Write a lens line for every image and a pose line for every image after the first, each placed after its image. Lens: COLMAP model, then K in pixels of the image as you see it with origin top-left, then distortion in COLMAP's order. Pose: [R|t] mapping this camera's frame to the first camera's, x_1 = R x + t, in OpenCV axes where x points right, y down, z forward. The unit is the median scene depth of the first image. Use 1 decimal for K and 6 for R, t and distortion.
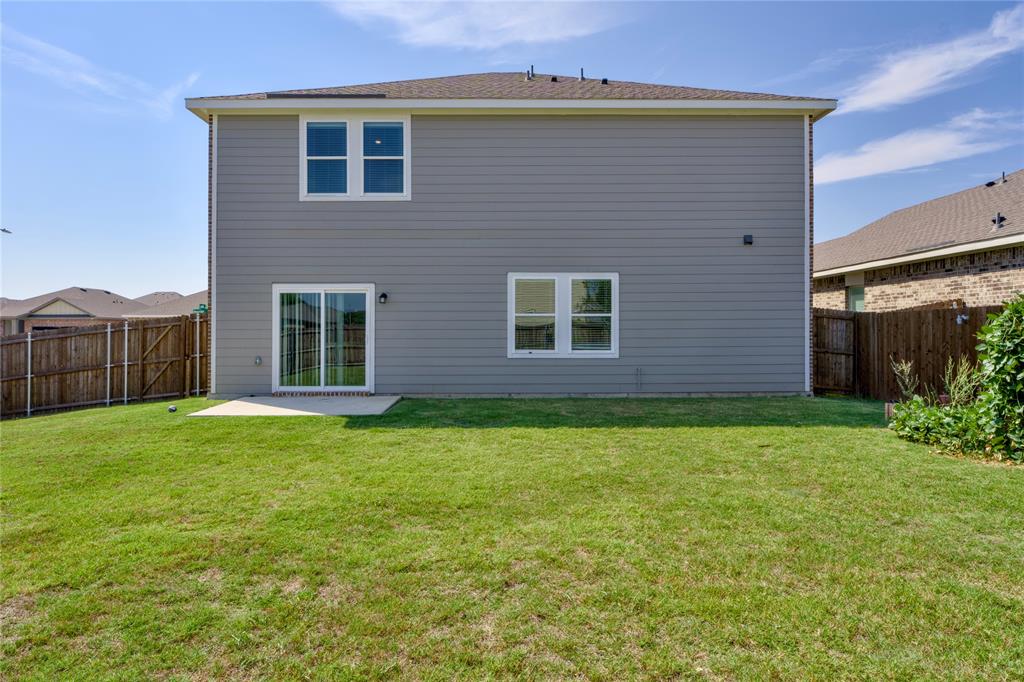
lens RADIAL K [[628.8, 0, 484.9], [0, 628.8, 326.5], [0, 0, 1]] dist [-0.000588, -0.002305]
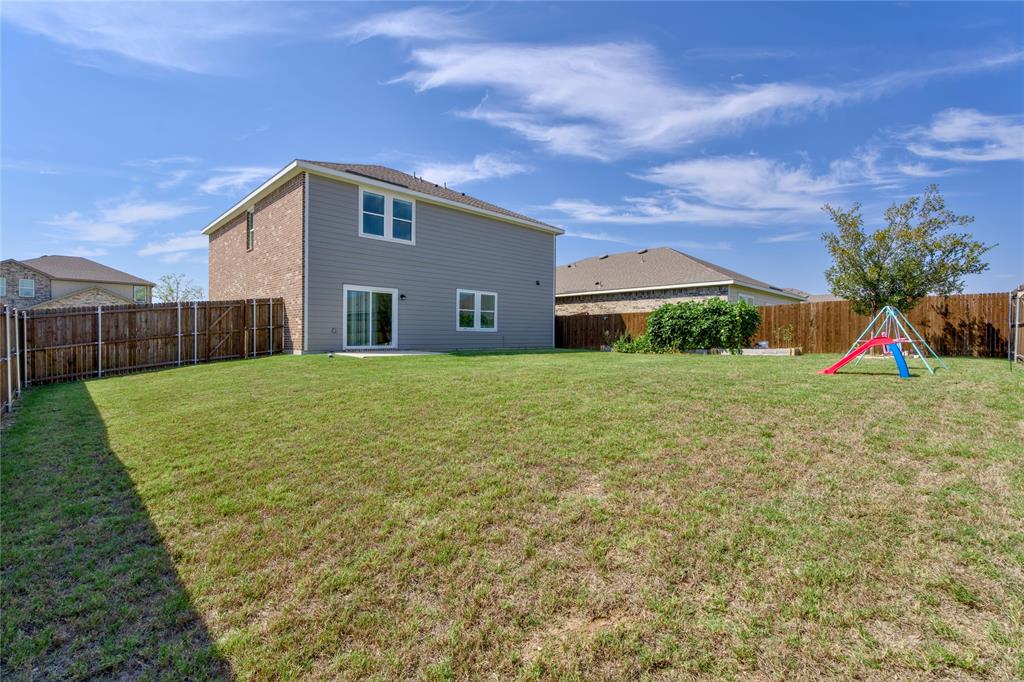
lens RADIAL K [[470.7, 0, 508.9], [0, 470.7, 339.1], [0, 0, 1]] dist [-0.000218, 0.000628]
pose [[0.708891, 0.003117, 0.705311, -0.903120], [-0.012532, 0.999888, 0.008177, 0.061230], [-0.705207, -0.014635, 0.708851, -0.188884]]
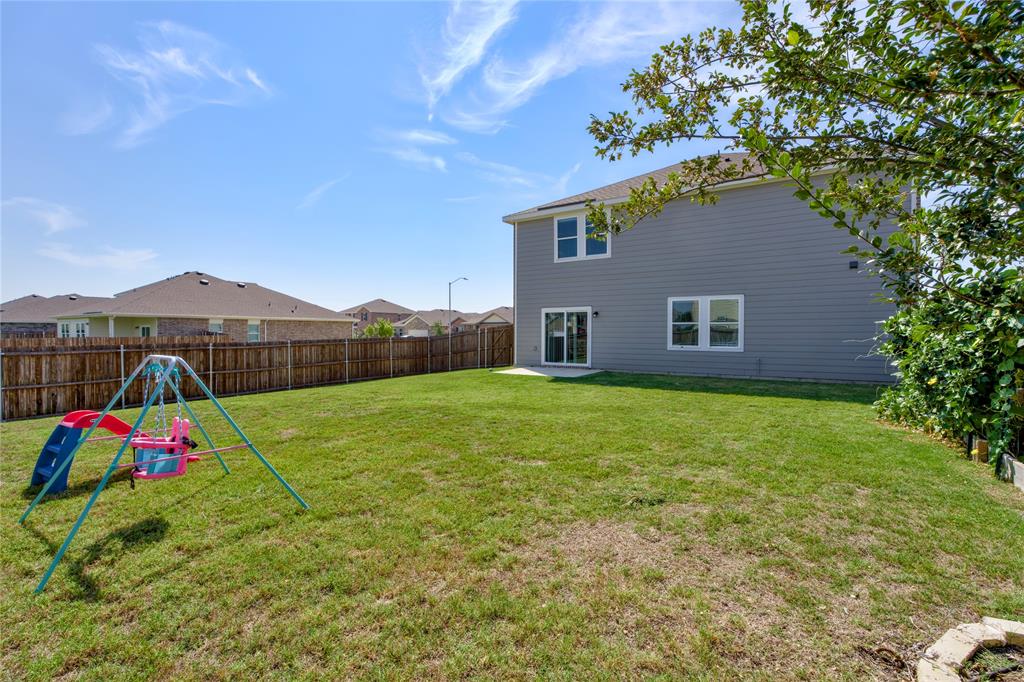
lens RADIAL K [[447.6, 0, 514.7], [0, 447.6, 336.9], [0, 0, 1]] dist [-0.000949, -0.000026]
pose [[0.835145, 0.008847, -0.549959, 0.338985], [0.002306, 0.999806, 0.019585, -0.007087], [0.550025, -0.017625, 0.834962, -0.174844]]
